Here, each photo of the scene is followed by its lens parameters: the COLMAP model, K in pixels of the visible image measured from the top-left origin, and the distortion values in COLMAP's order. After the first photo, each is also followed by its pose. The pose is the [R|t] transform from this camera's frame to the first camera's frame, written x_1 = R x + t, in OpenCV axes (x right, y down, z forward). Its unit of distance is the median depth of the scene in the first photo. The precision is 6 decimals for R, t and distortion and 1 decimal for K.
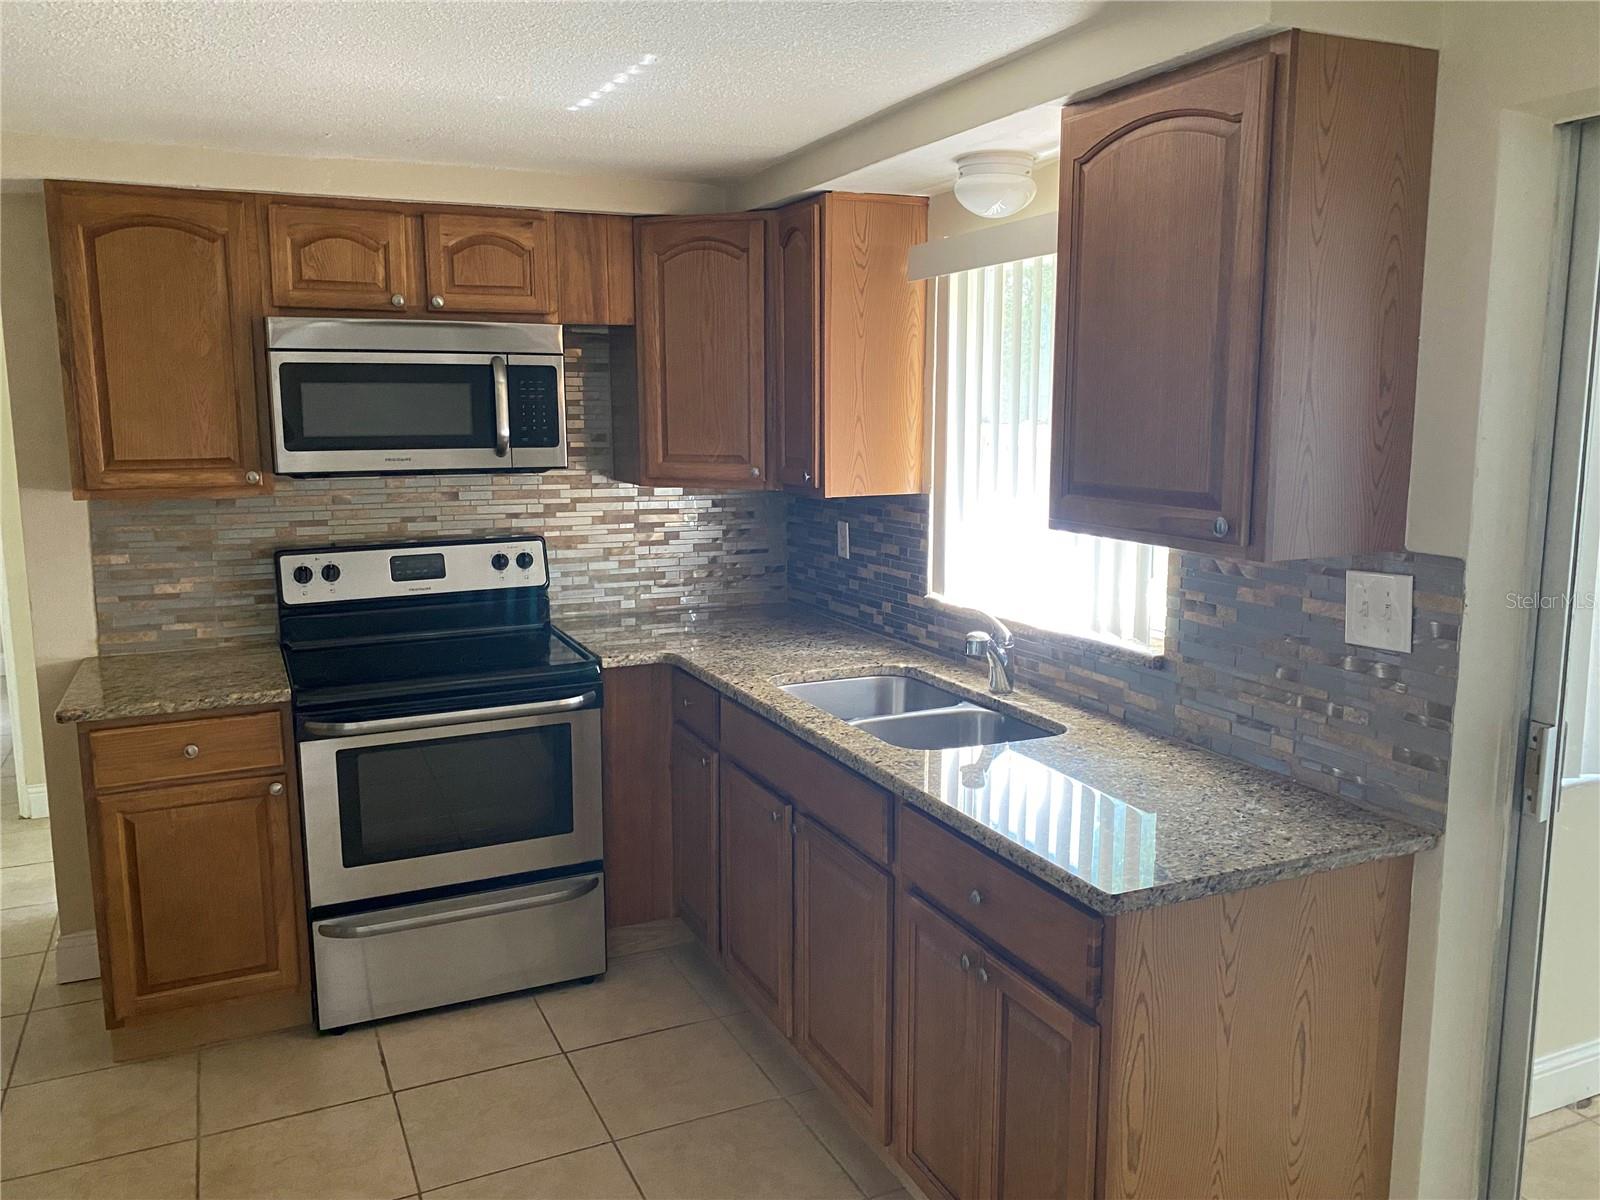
lens RADIAL K [[1218.3, 0, 794.8], [0, 1218.3, 597.4], [0, 0, 1]] dist [0.037768, -0.059650]
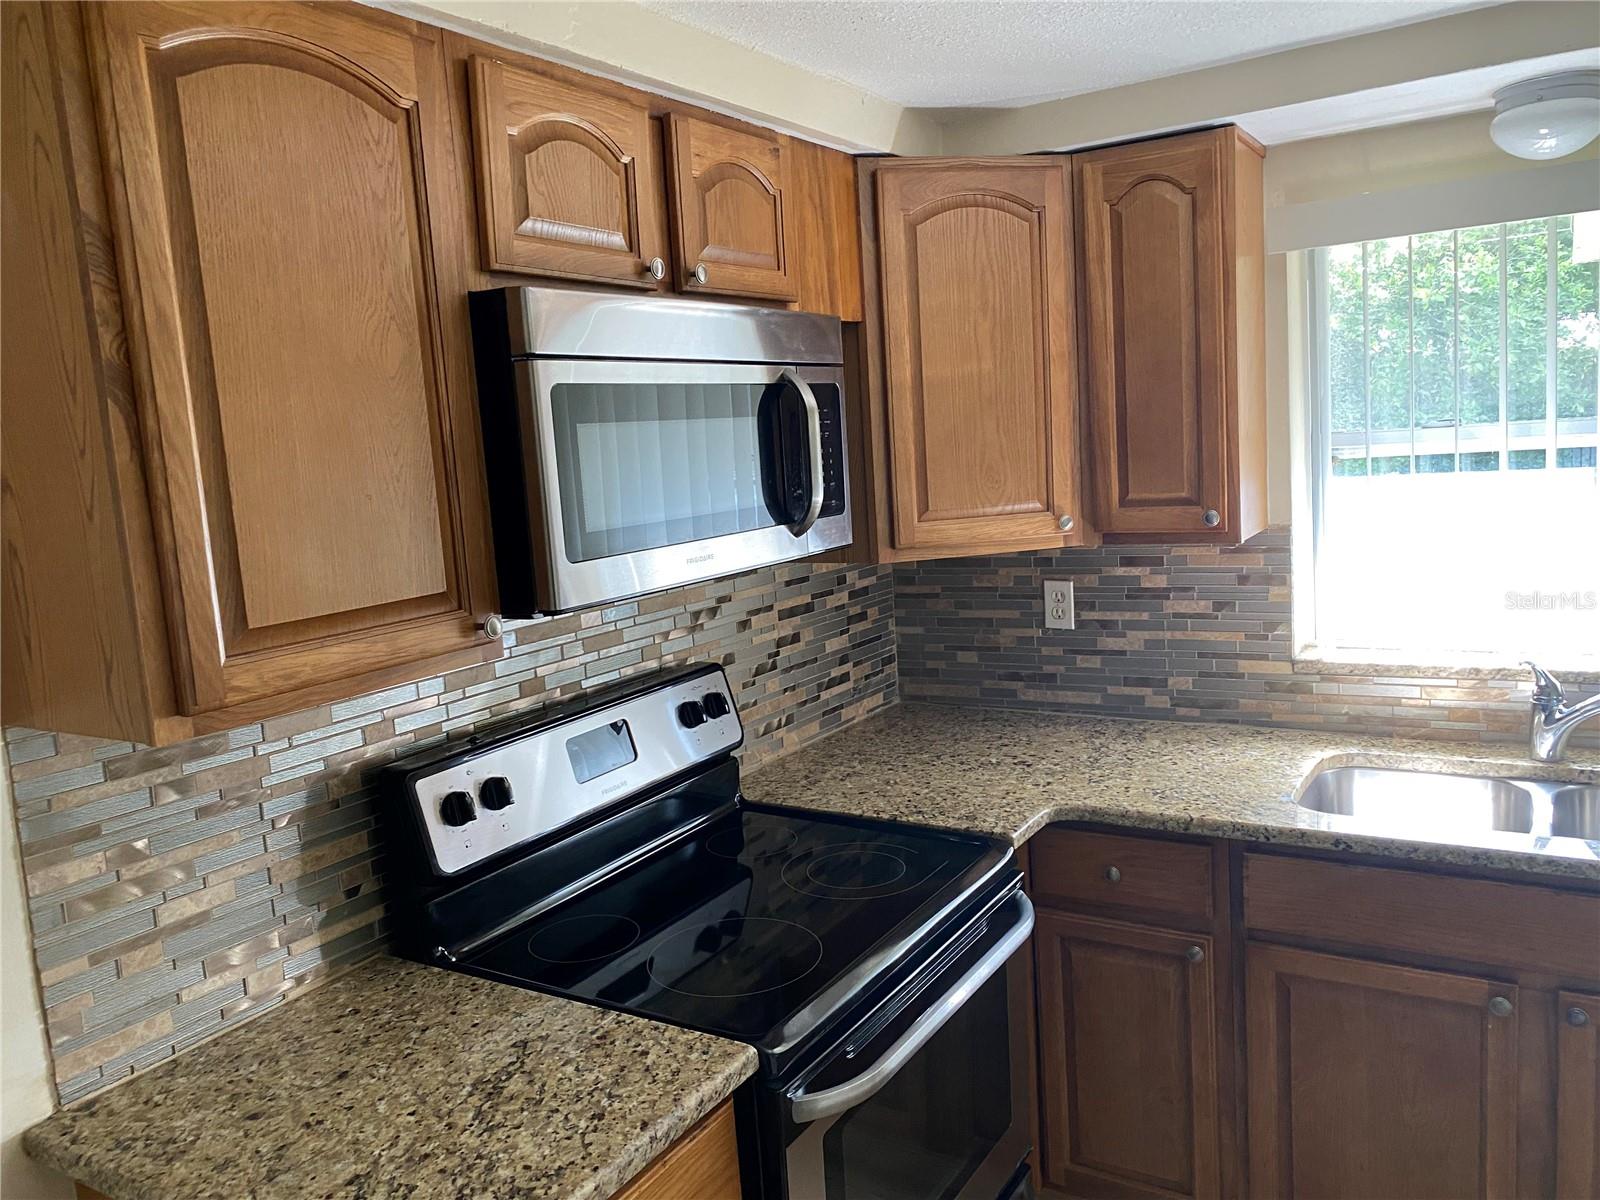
lens RADIAL K [[1215.4, 0, 801.7], [0, 1215.4, 591.8], [0, 0, 1]] dist [0.046910, -0.077642]
pose [[0.830759, -0.123962, 0.542654, -0.607923], [0.149800, 0.988710, -0.003474, -0.093406], [-0.536096, 0.084176, 0.839949, 0.549051]]
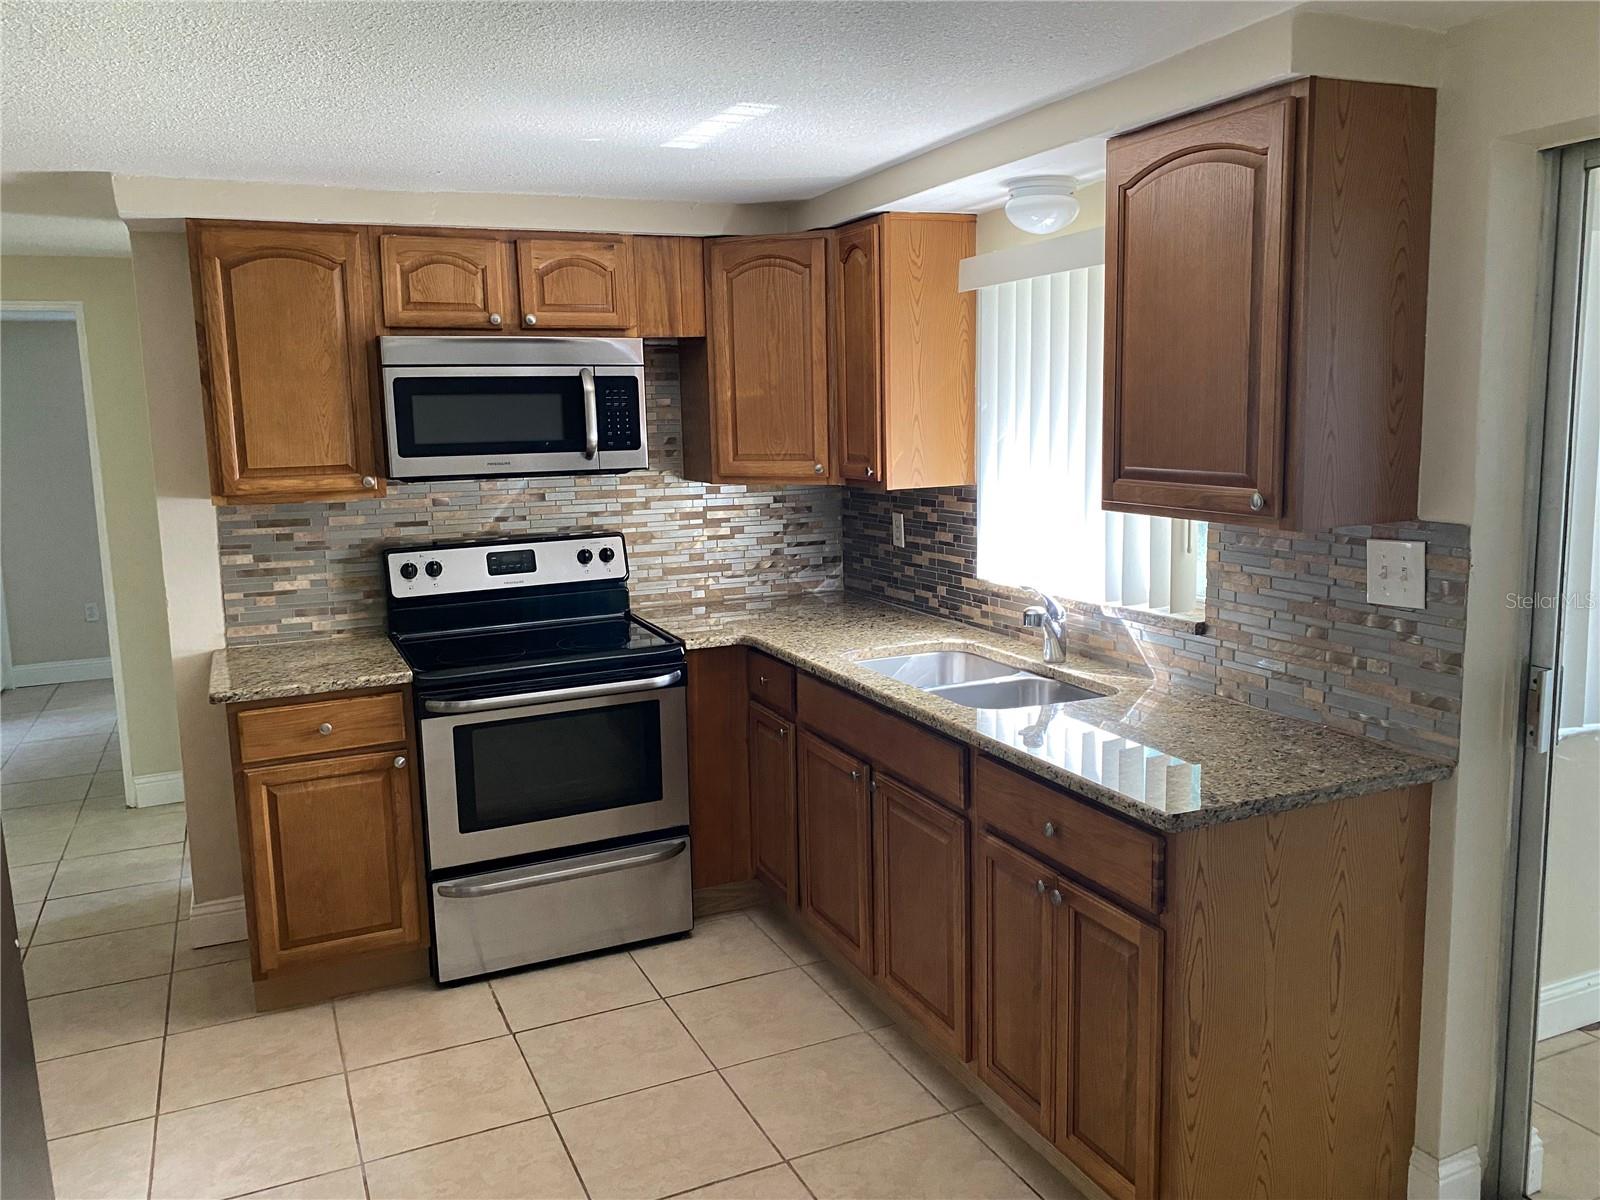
lens RADIAL K [[1215.4, 0, 801.7], [0, 1215.4, 591.8], [0, 0, 1]] dist [0.046910, -0.077642]
pose [[0.999774, -0.019358, -0.008774, -0.045791], [0.019291, 0.999785, -0.007605, 0.017083], [0.008919, 0.007434, 0.999933, -0.098304]]
